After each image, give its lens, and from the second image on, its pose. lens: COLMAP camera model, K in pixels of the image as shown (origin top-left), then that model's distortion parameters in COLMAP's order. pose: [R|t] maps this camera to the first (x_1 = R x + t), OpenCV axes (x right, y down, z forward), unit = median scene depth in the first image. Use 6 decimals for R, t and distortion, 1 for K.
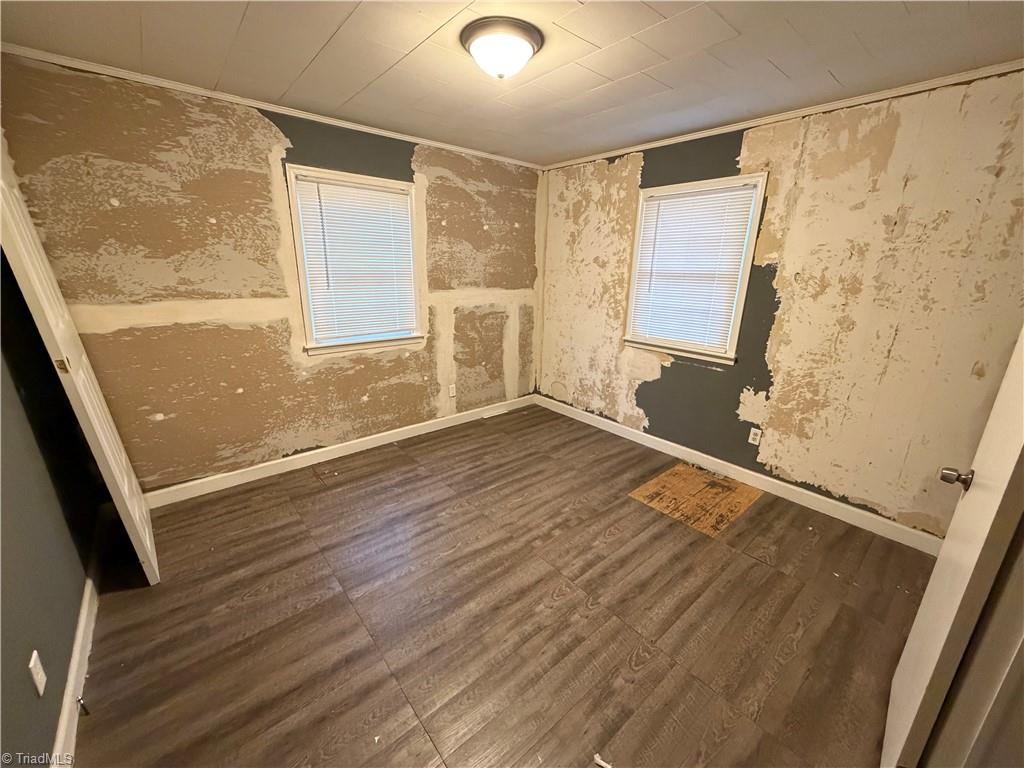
lens RADIAL K [[407.8, 0, 509.6], [0, 407.8, 384.1], [0, 0, 1]] dist [-0.000715, 0.000312]
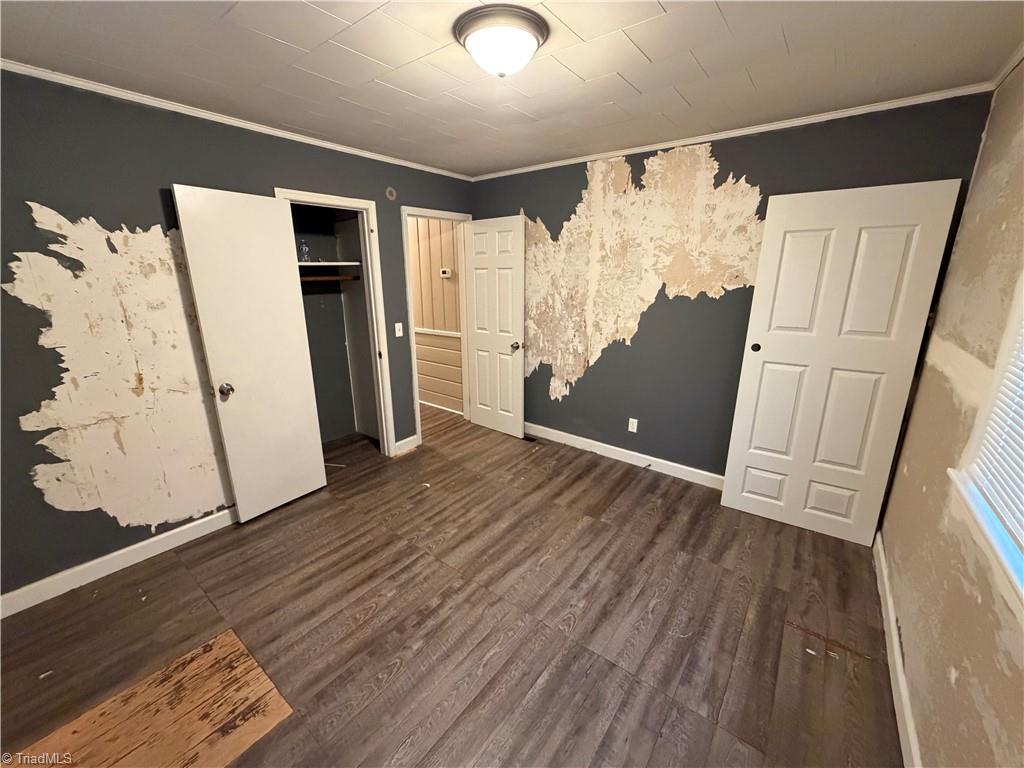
lens RADIAL K [[407.8, 0, 509.6], [0, 407.8, 384.1], [0, 0, 1]] dist [-0.000715, 0.000312]
pose [[-0.977221, 0.038249, -0.208748, 0.134748], [-0.078160, 0.849621, 0.521570, -0.505126], [0.197306, 0.526005, -0.827278, 1.624358]]
